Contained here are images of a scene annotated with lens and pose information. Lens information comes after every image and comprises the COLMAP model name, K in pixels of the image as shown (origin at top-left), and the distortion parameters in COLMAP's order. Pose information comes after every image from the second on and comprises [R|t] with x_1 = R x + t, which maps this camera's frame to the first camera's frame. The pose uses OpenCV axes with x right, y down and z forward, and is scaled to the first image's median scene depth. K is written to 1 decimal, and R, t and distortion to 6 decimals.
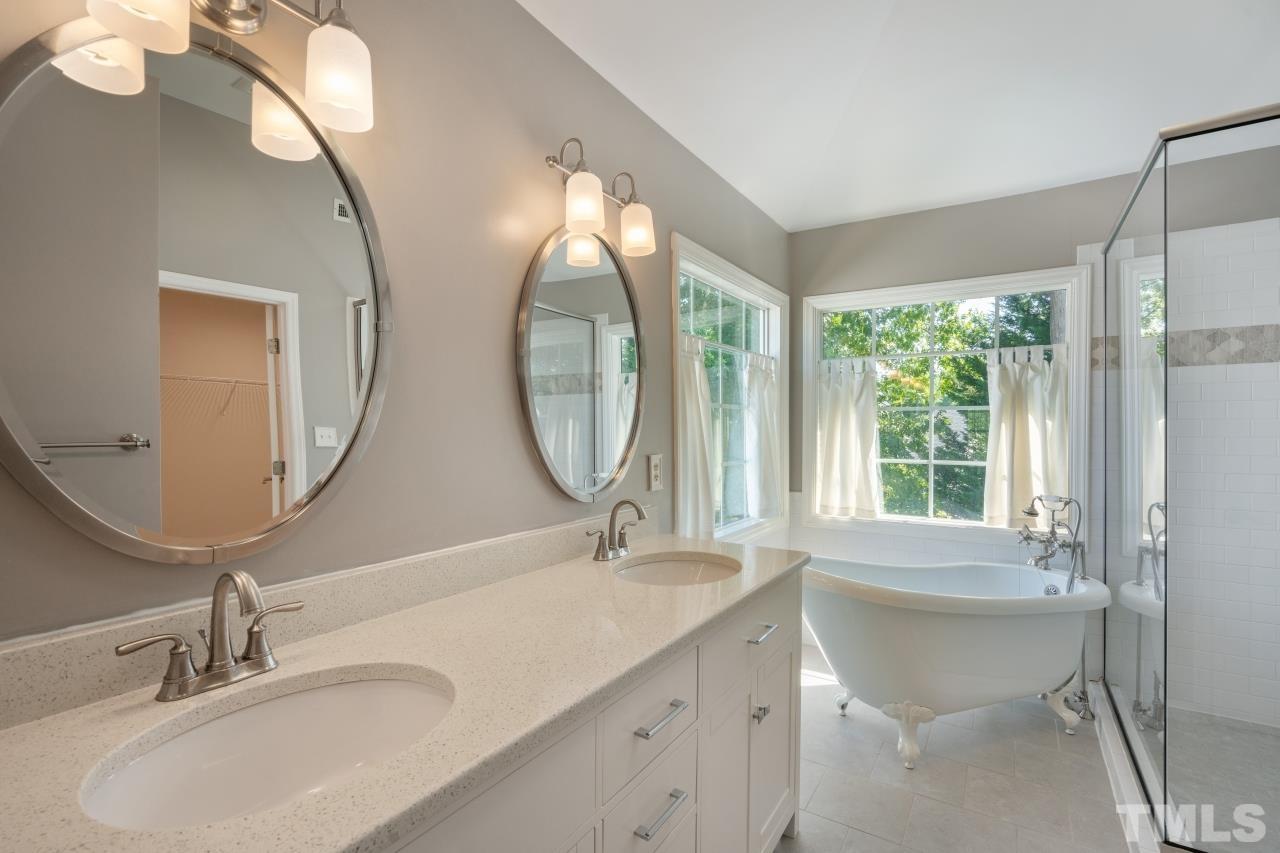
lens RADIAL K [[581.8, 0, 641.4], [0, 581.8, 434.3], [0, 0, 1]] dist [-0.010764, 0.005855]
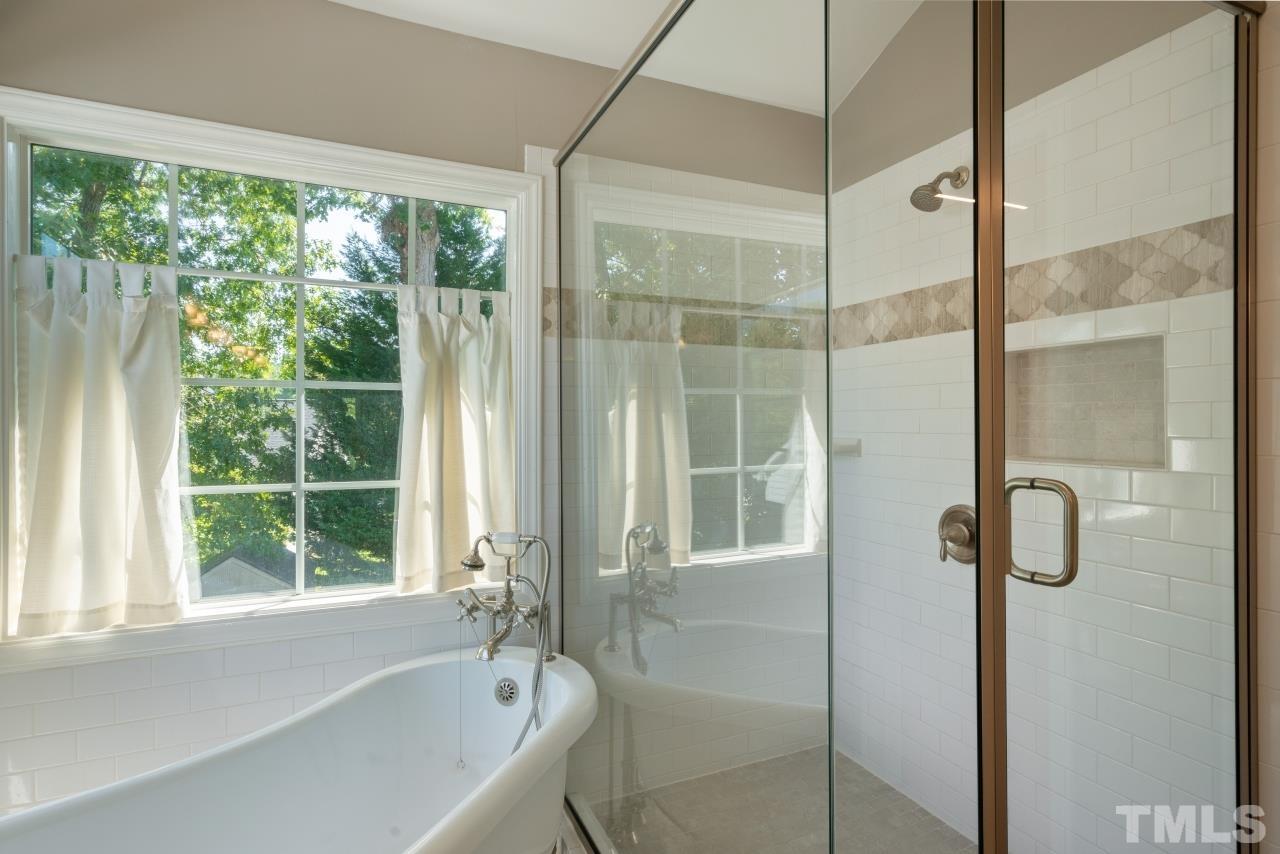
lens RADIAL K [[654.4, 0, 641.2], [0, 654.4, 427.9], [0, 0, 1]] dist [-0.000180, 0.001354]
pose [[0.557391, -0.005132, 0.830235, 0.193339], [0.008090, 0.999967, 0.000750, -0.003516], [-0.830211, 0.006298, 0.557414, 0.442670]]
